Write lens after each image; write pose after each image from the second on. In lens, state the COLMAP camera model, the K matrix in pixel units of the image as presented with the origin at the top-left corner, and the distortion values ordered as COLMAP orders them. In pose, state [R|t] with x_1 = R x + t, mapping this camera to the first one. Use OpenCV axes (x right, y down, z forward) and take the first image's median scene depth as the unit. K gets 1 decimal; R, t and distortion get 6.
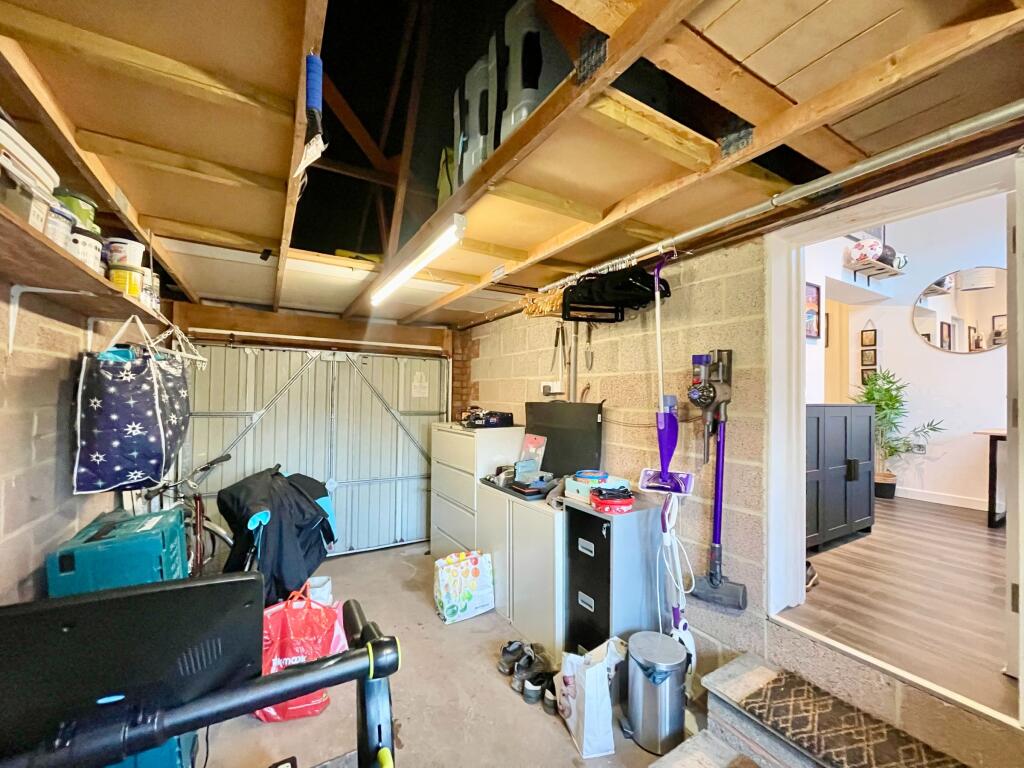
lens RADIAL K [[409.0, 0, 509.1], [0, 409.0, 390.2], [0, 0, 1]] dist [-0.010278, 0.001203]
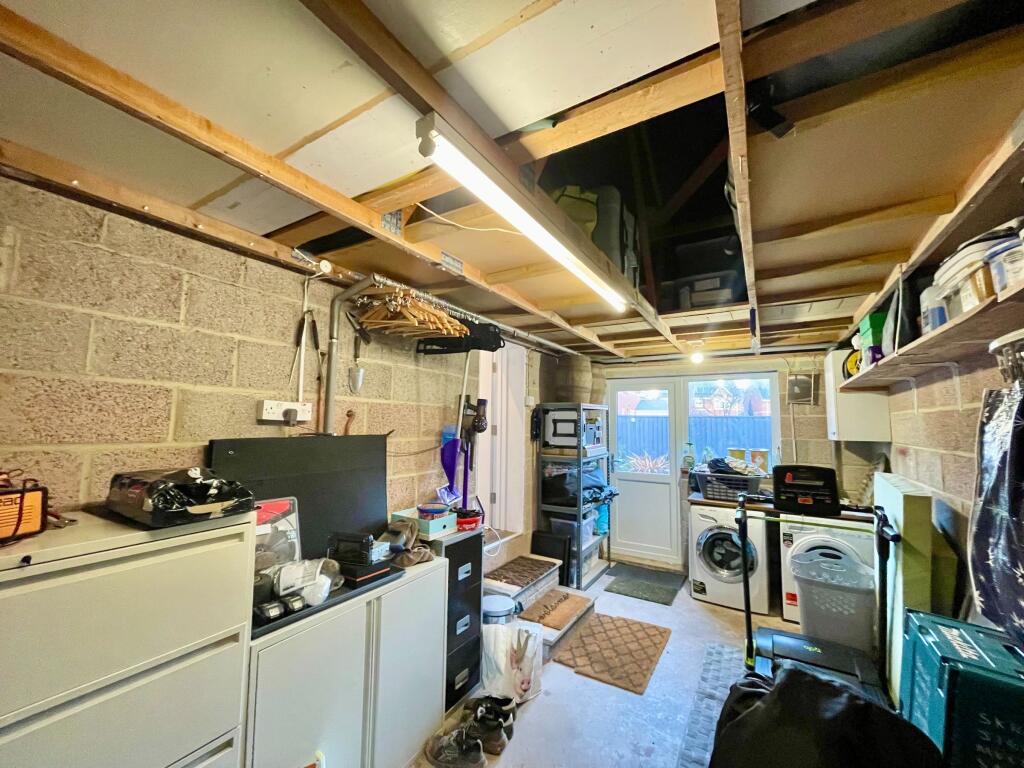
lens RADIAL K [[409.0, 0, 510.7], [0, 409.0, 385.6], [0, 0, 1]] dist [-0.010278, 0.001203]
pose [[-0.466882, 0.060652, 0.882237, -0.658176], [-0.034457, 0.995640, -0.086682, -0.005061], [-0.883648, -0.070869, -0.462757, 1.130319]]
